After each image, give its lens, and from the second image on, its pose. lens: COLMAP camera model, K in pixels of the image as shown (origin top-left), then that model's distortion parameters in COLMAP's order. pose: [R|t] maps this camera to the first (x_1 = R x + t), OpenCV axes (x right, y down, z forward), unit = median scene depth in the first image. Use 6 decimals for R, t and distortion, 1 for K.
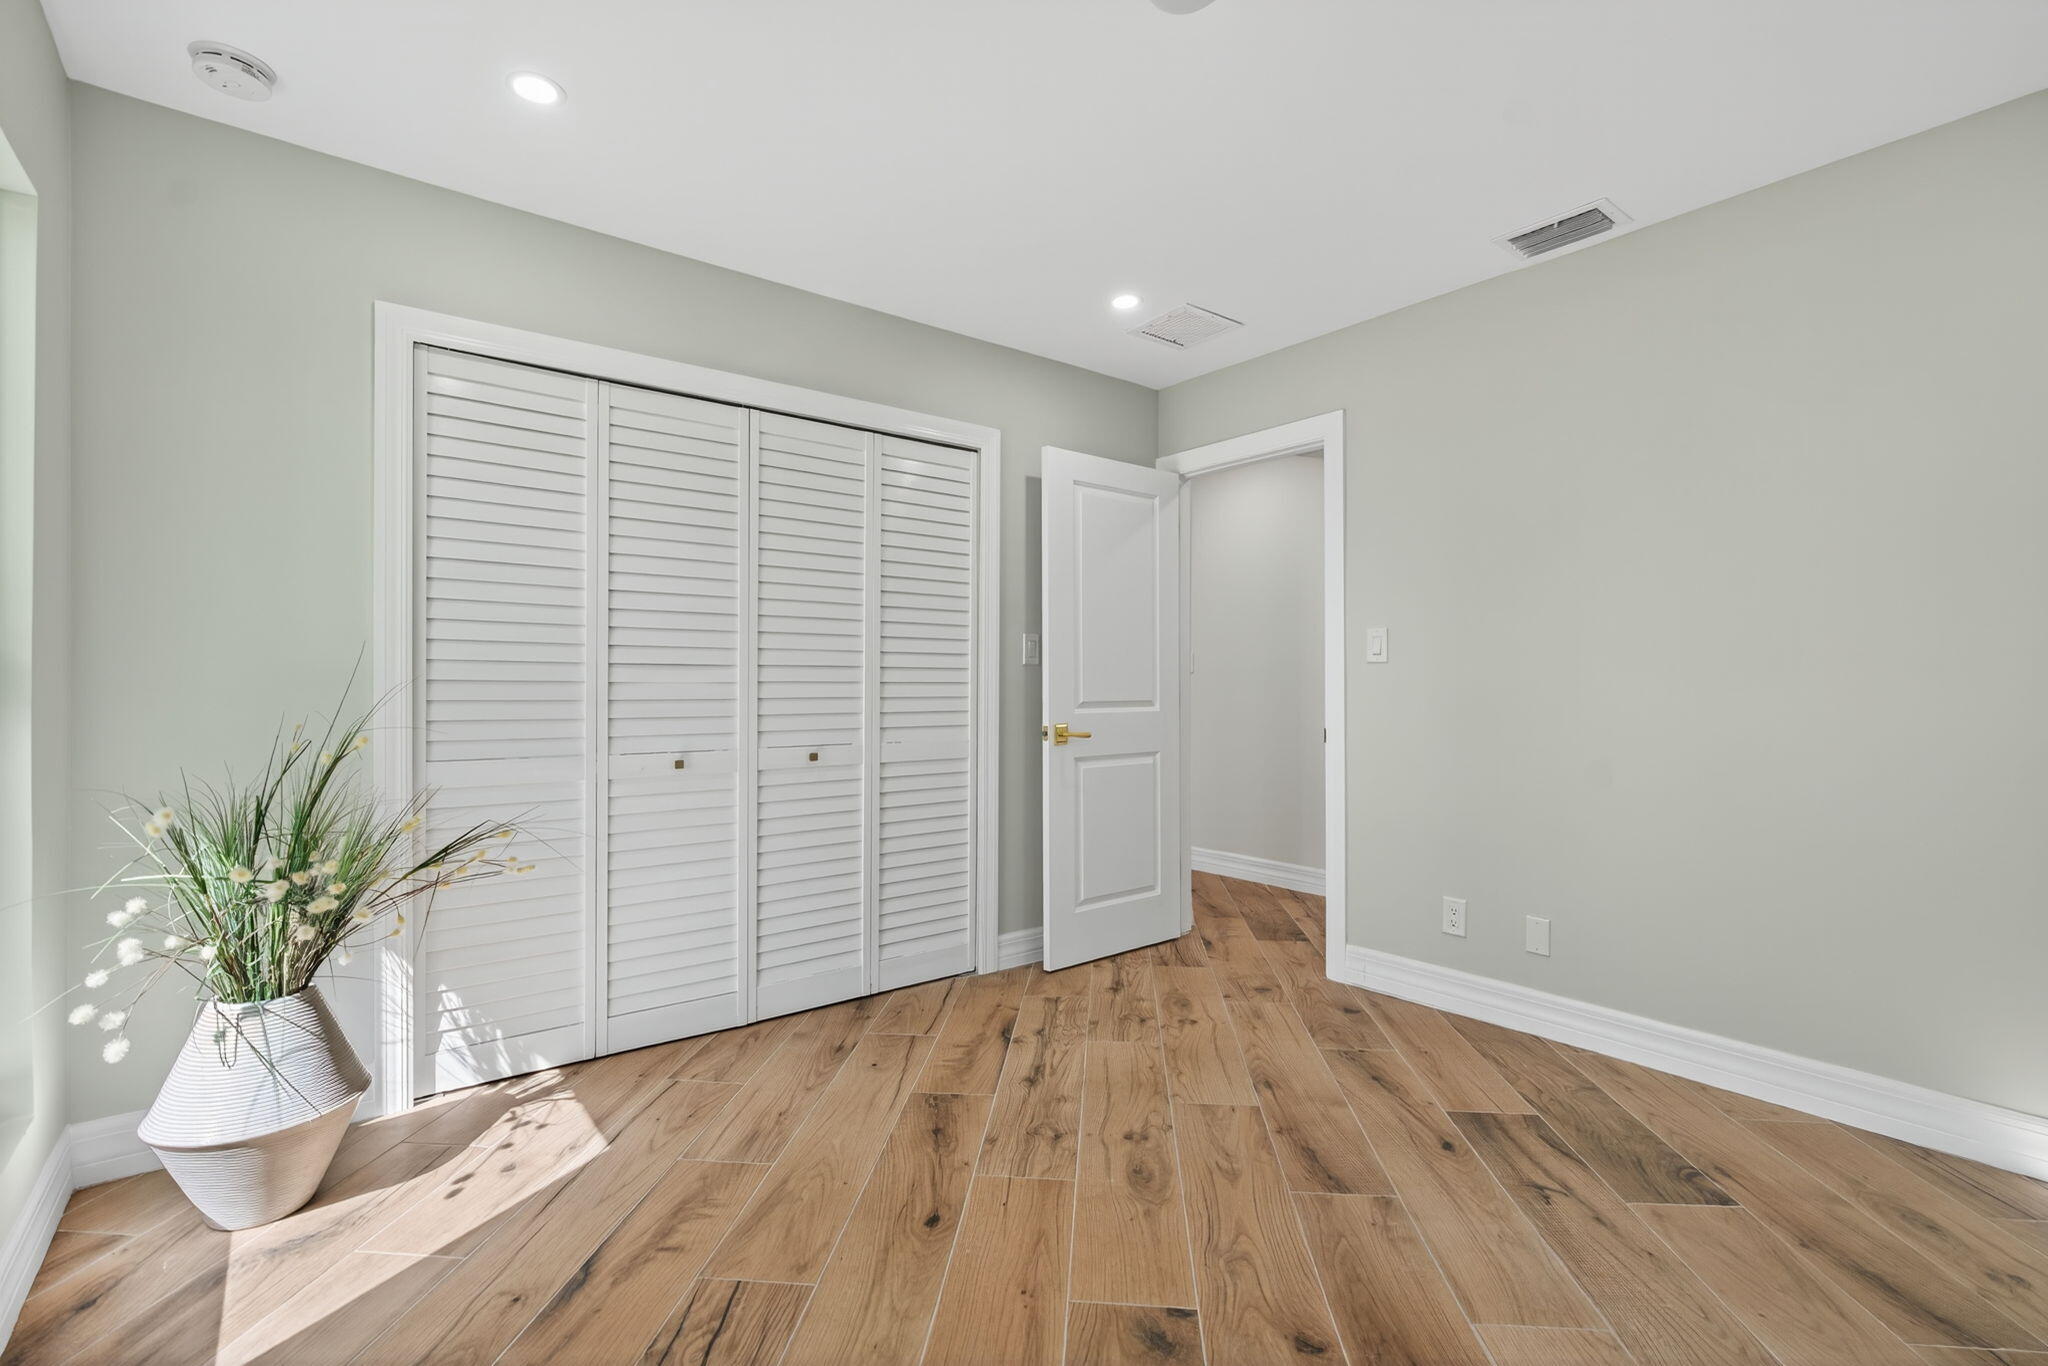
lens RADIAL K [[919.4, 0, 1024.0], [0, 919.4, 683.0], [0, 0, 1]] dist [-0.000560, -0.000240]
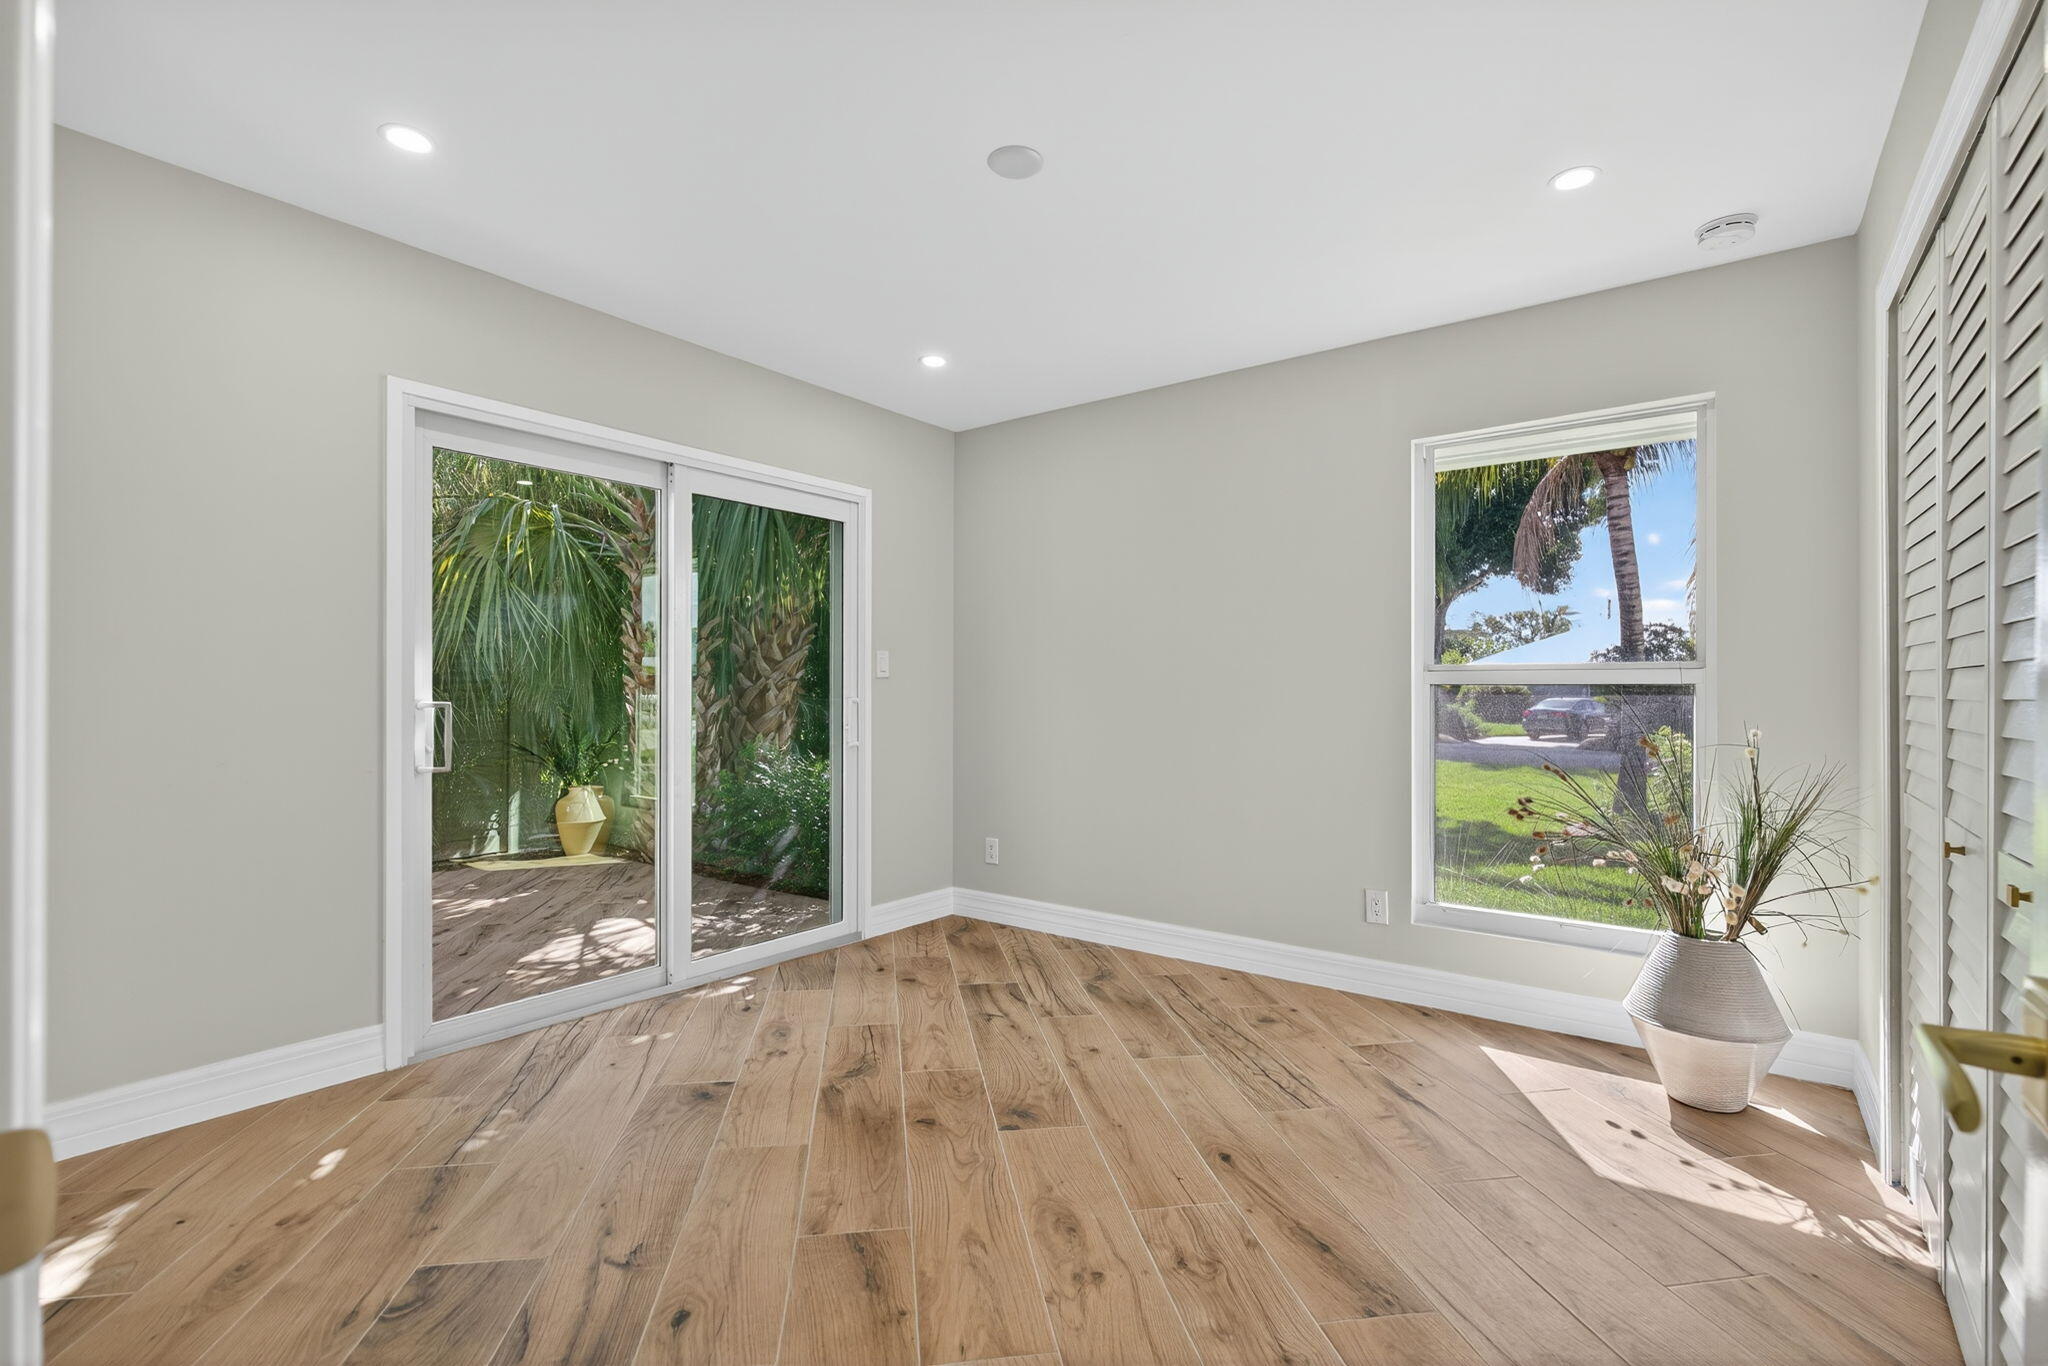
lens RADIAL K [[919.4, 0, 1024.0], [0, 919.4, 683.0], [0, 0, 1]] dist [-0.000560, -0.000240]
pose [[-0.968584, -0.007476, -0.248575, 0.401407], [-0.006018, 0.999960, -0.006626, -0.004165], [0.248614, -0.004922, -0.968590, 1.881871]]
